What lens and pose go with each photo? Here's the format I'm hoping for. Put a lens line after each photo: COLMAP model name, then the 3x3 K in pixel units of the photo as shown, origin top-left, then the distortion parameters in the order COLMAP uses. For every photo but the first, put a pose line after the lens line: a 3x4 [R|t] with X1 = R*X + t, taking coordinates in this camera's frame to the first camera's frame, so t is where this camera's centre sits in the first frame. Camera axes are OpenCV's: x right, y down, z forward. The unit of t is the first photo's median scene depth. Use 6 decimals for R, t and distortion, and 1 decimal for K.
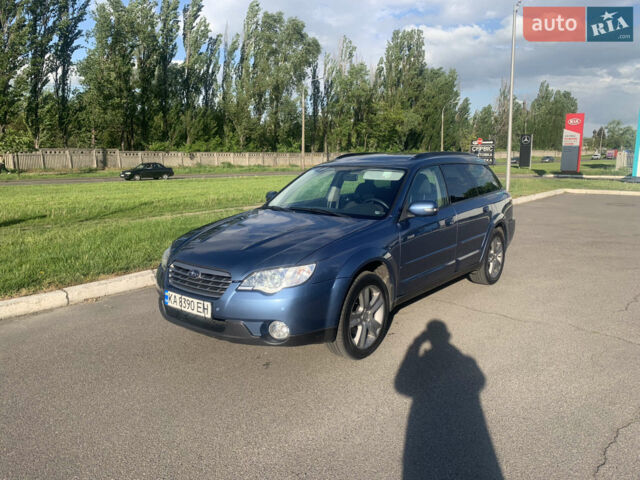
lens RADIAL K [[481.3, 0, 320.0], [0, 481.3, 240.0], [0, 0, 1]] dist [0.007212, -0.007060]
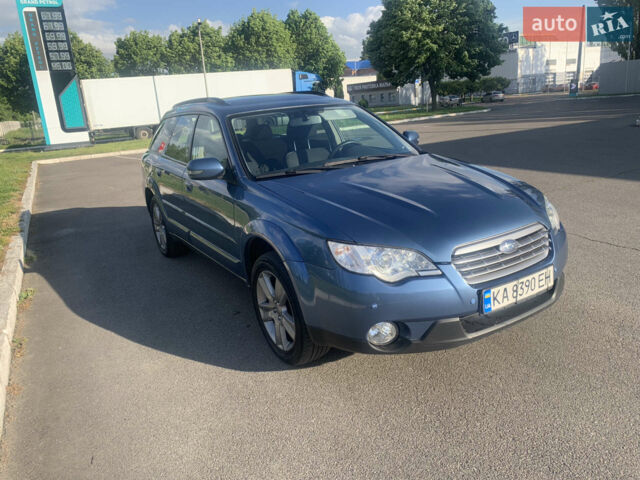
lens RADIAL K [[481.3, 0, 320.0], [0, 481.3, 240.0], [0, 0, 1]] dist [0.007212, -0.007060]
pose [[0.346511, -0.280475, 0.895134, -0.960280], [0.236147, 0.949603, 0.206128, -0.141725], [-0.907835, 0.139957, 0.395281, 0.964644]]
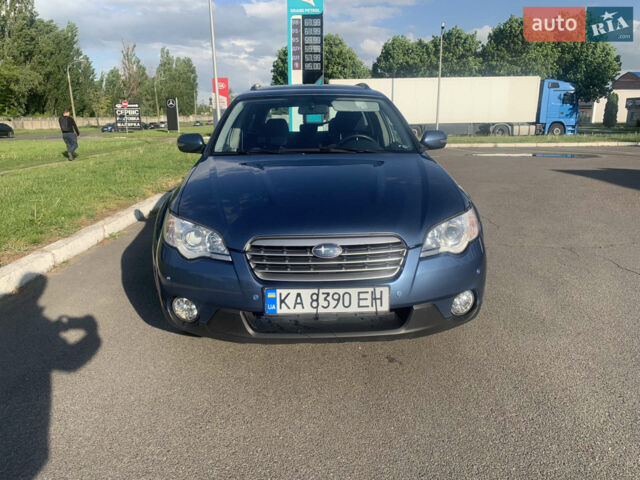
lens RADIAL K [[481.3, 0, 320.0], [0, 481.3, 240.0], [0, 0, 1]] dist [0.007212, -0.007060]
pose [[0.758876, -0.159778, 0.631331, -0.641442], [0.115814, 0.987094, 0.110604, -0.009567], [-0.640855, -0.010817, 0.767586, 0.539326]]
